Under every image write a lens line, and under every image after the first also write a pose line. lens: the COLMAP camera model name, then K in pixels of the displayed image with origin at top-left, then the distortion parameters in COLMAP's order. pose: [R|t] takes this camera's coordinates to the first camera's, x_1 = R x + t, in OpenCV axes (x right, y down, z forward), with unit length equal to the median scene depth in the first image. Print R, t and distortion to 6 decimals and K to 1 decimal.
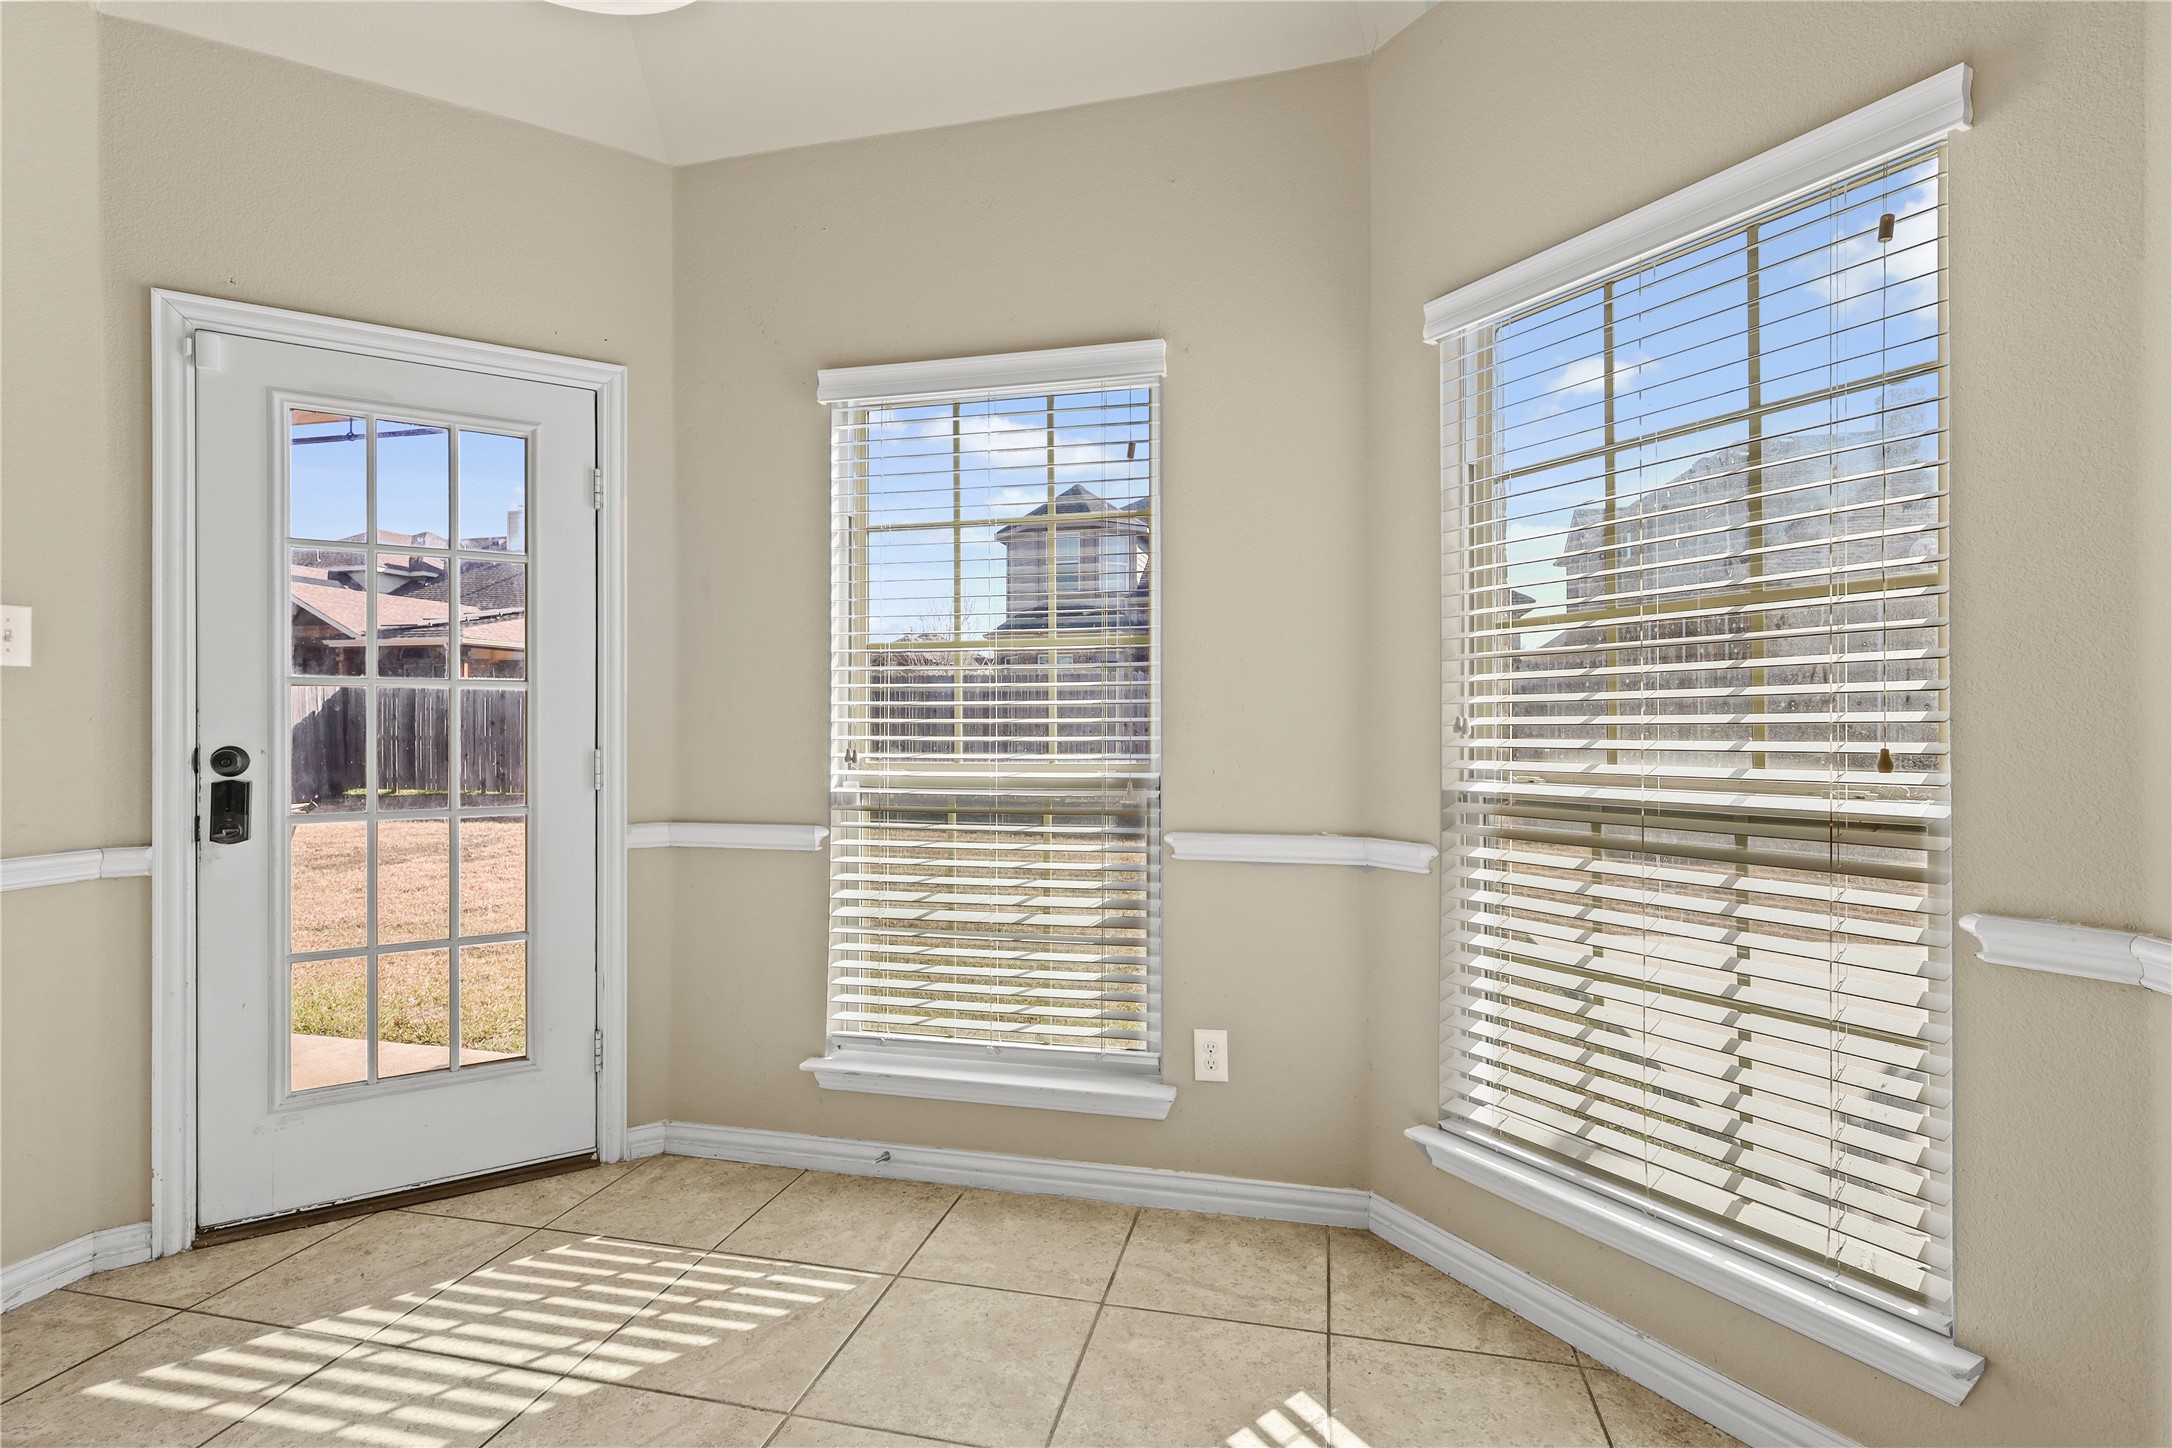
lens RADIAL K [[1015.9, 0, 1093.6], [0, 1015.9, 726.1], [0, 0, 1]] dist [-0.010708, 0.001076]
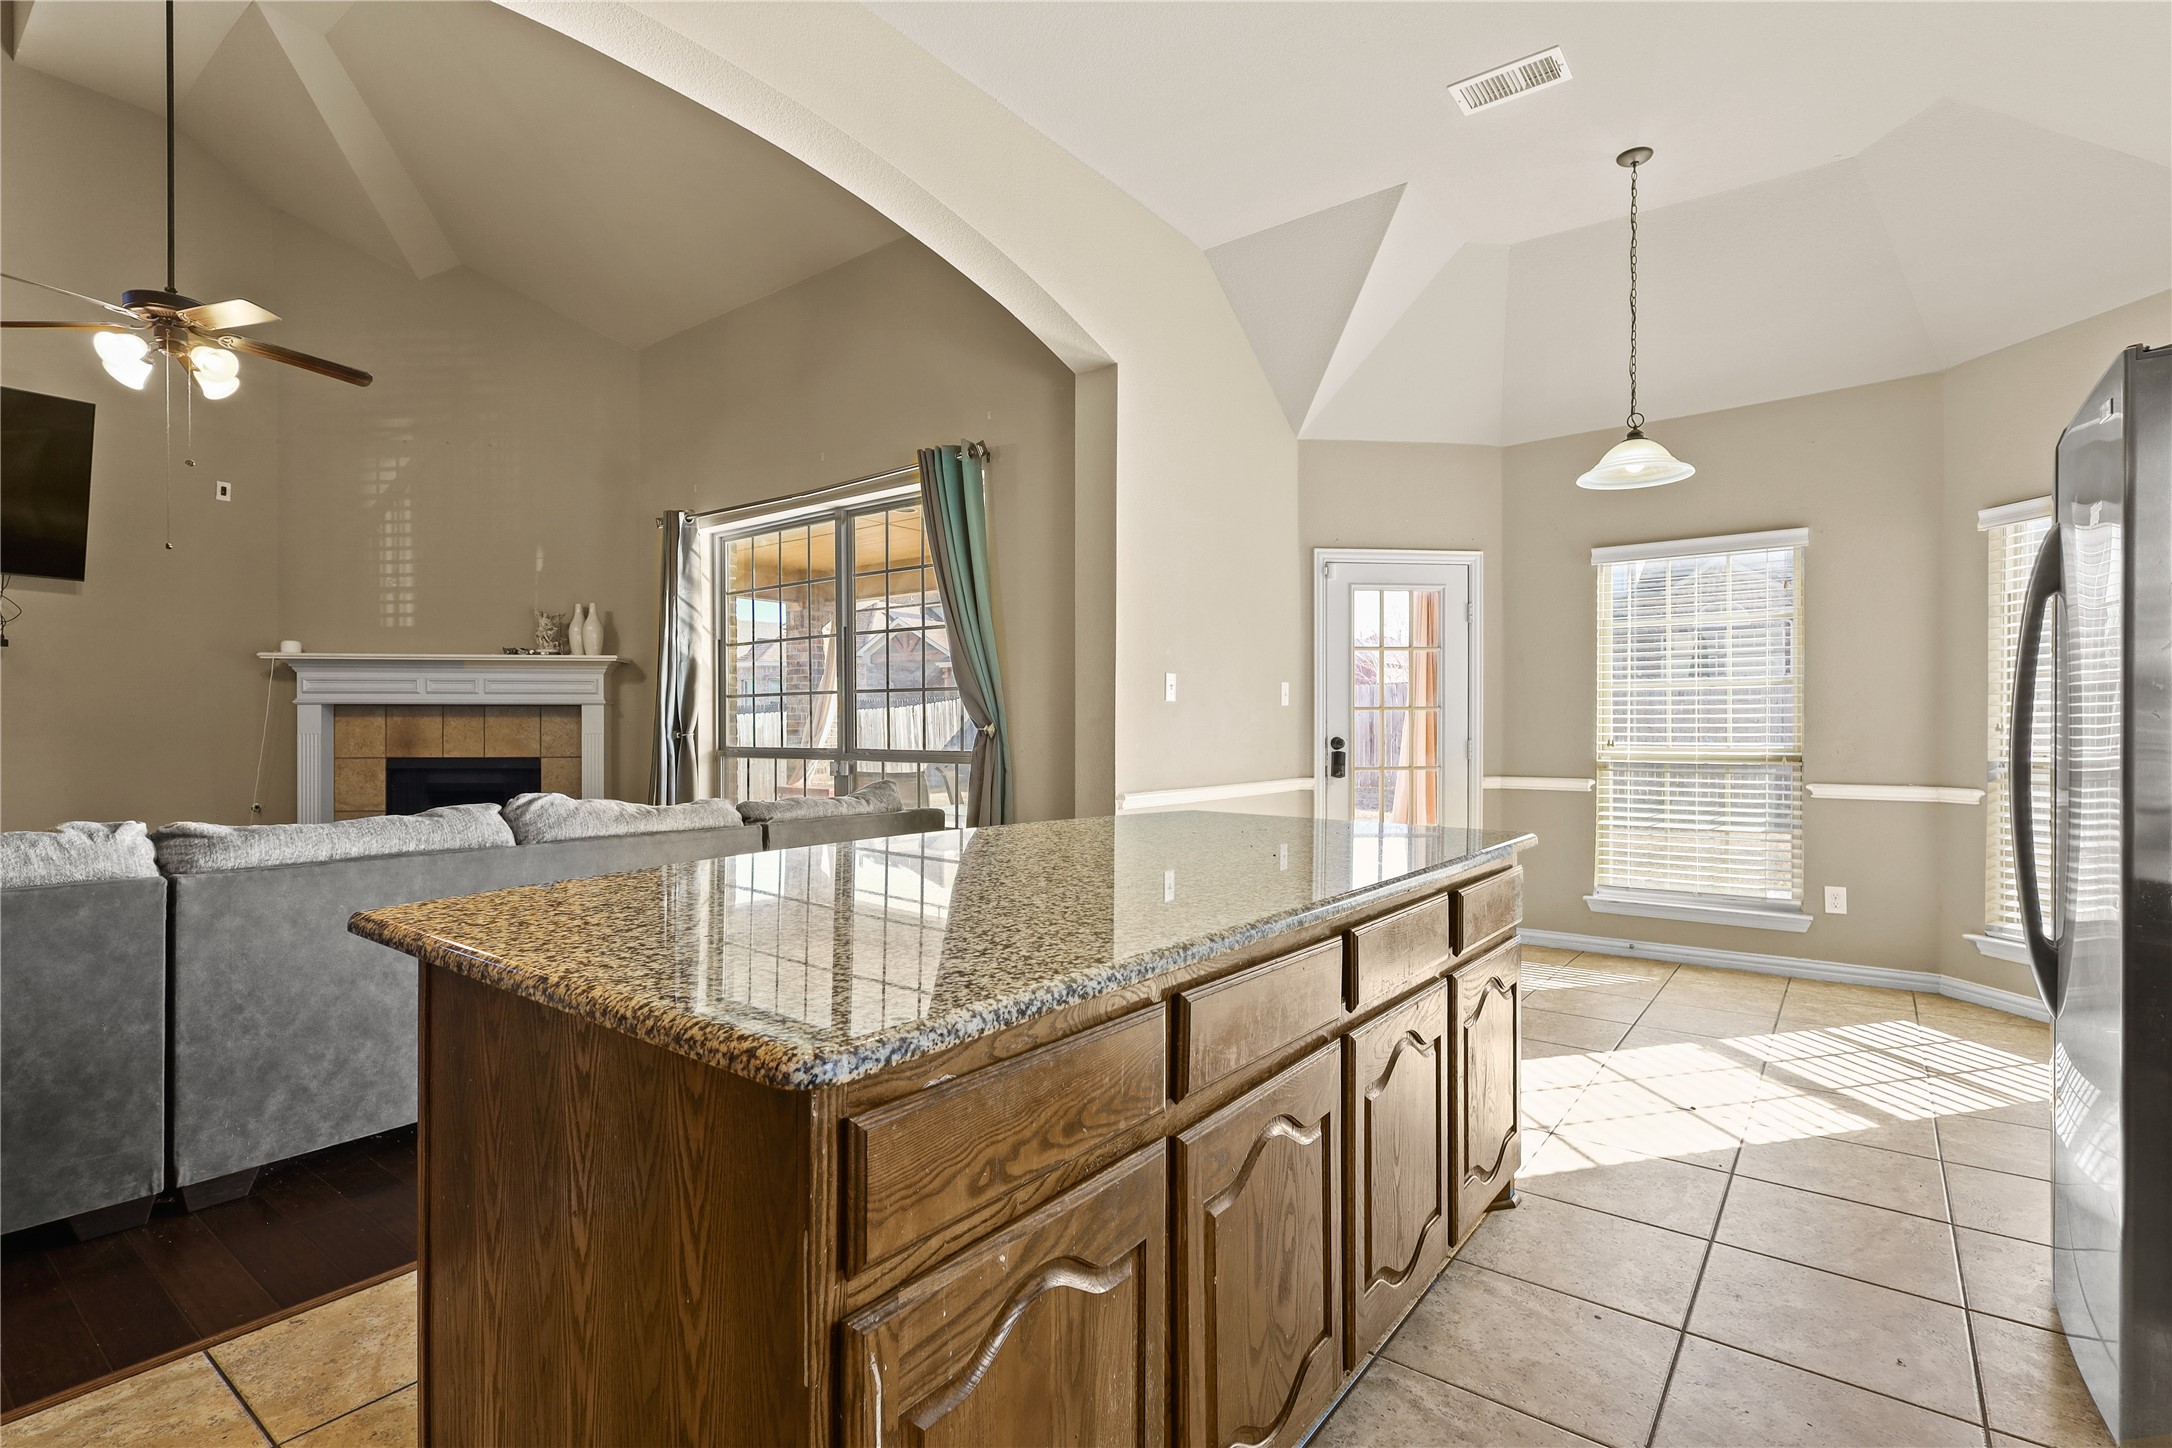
lens RADIAL K [[1028.3, 0, 1083.2], [0, 1028.3, 733.1], [0, 0, 1]] dist [-0.000475, 0.000069]
pose [[0.913603, 0.000985, -0.406607, -0.424781], [0.000218, 0.999996, 0.002913, 0.004210], [0.406608, -0.002750, 0.913598, -1.458082]]
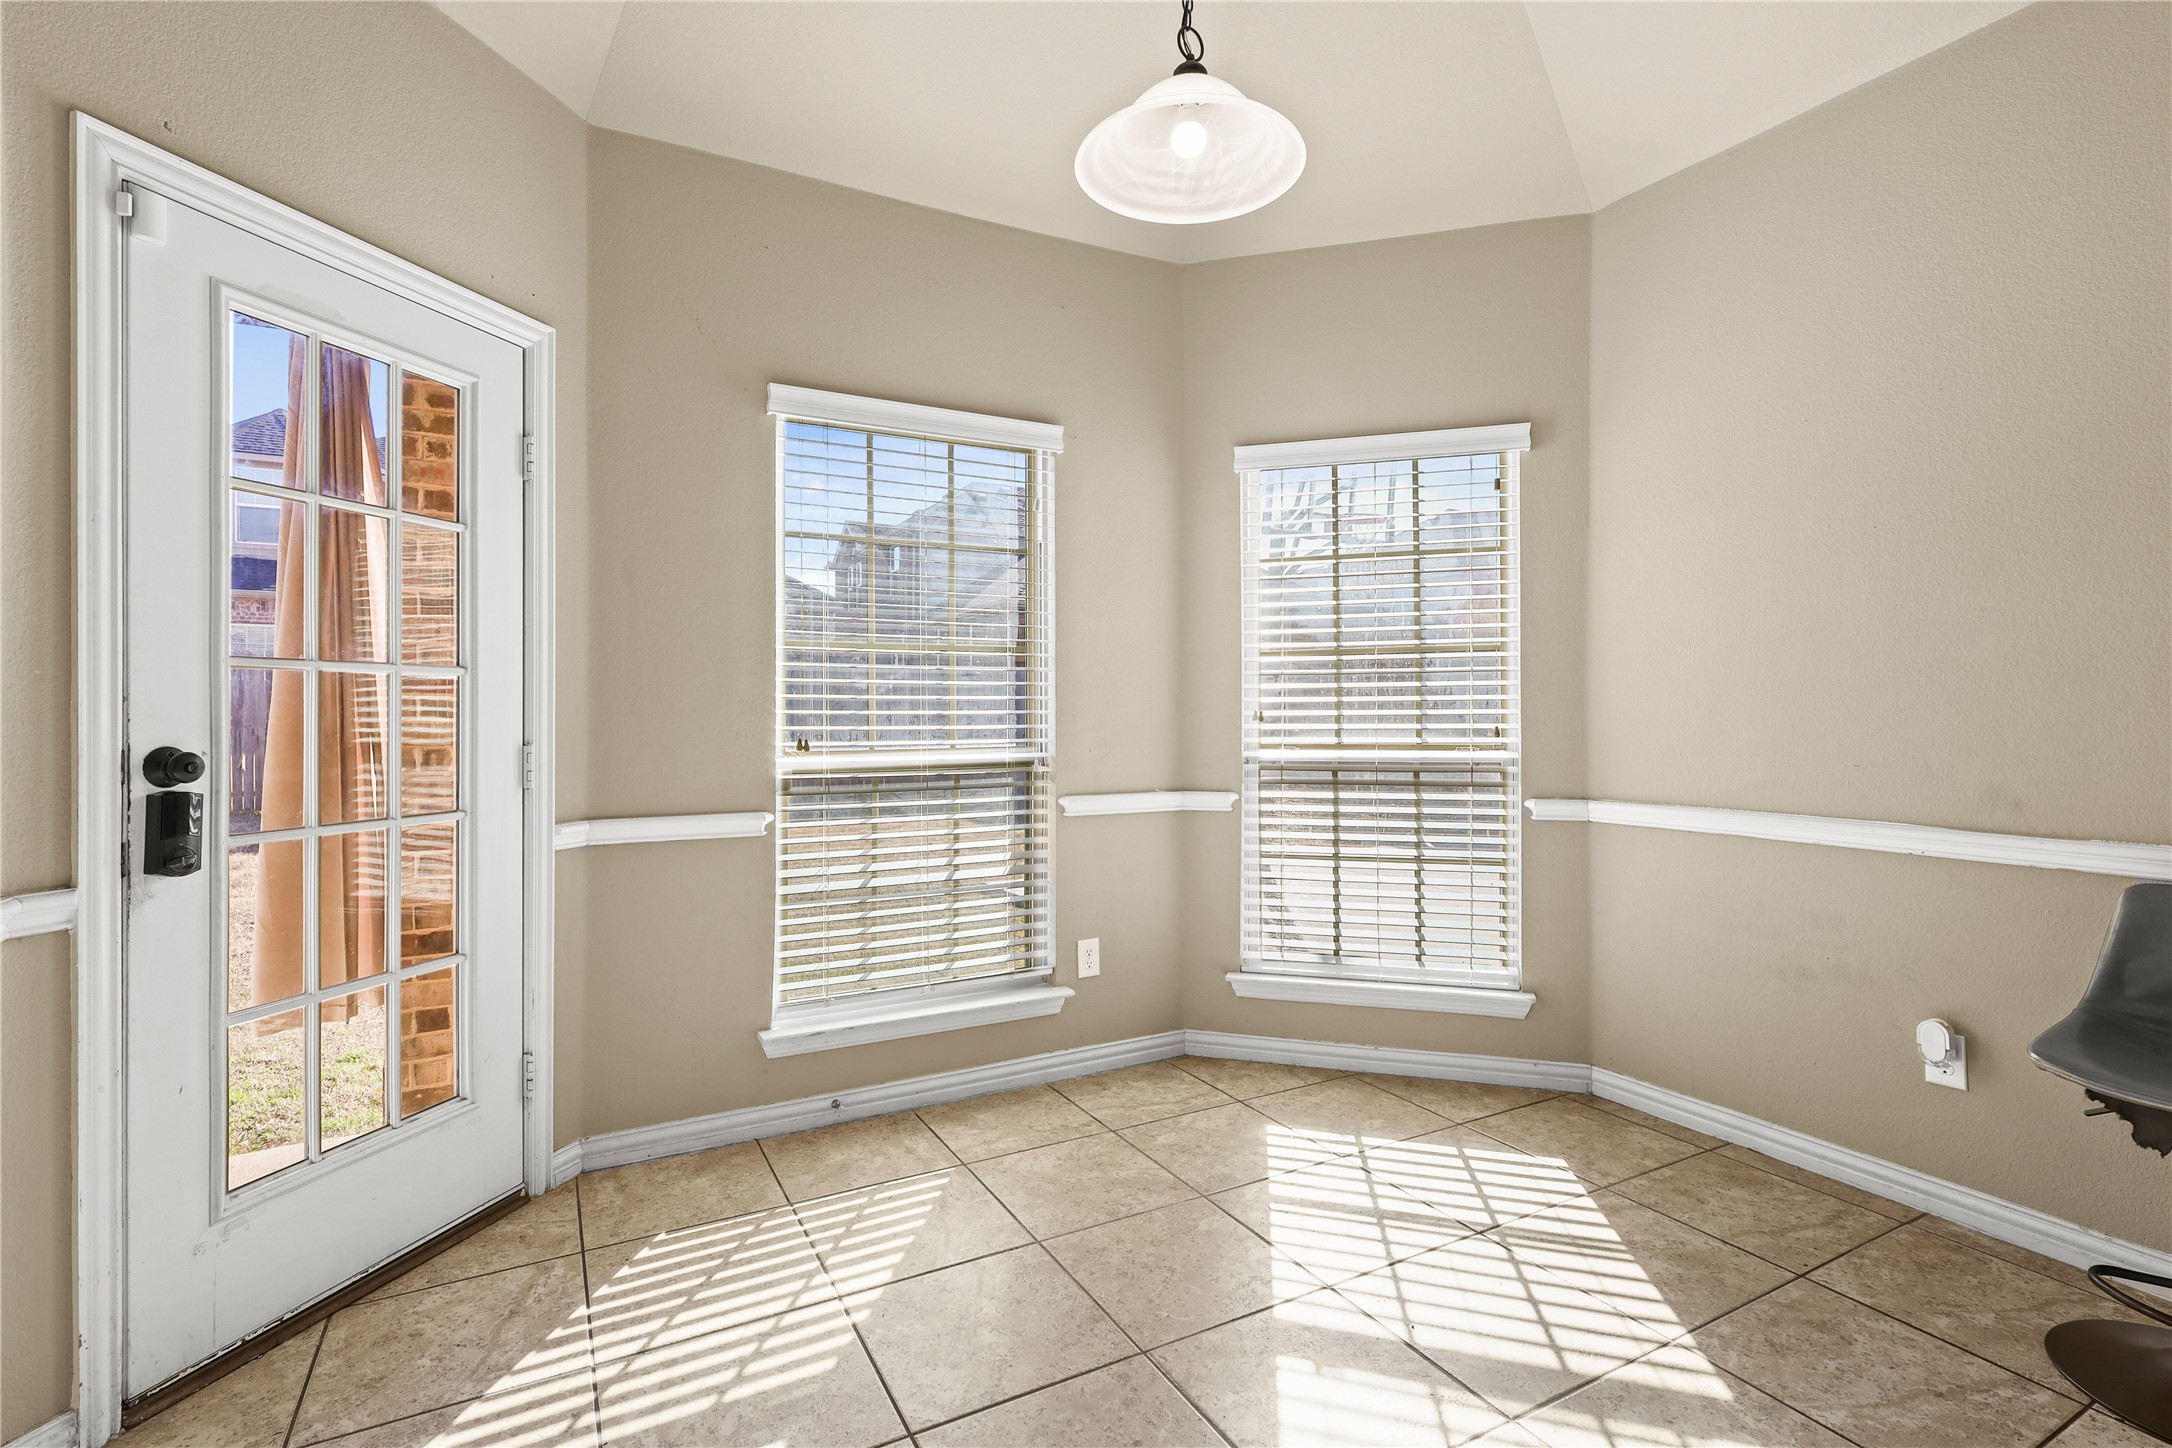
lens RADIAL K [[1015.5, 0, 1101.9], [0, 1015.5, 717.7], [0, 0, 1]] dist [-0.010845, 0.001125]
pose [[0.740519, -0.003309, 0.672027, -0.852951], [0.001392, 0.999993, 0.003390, -0.003371], [-0.672034, -0.001575, 0.740519, -0.022647]]
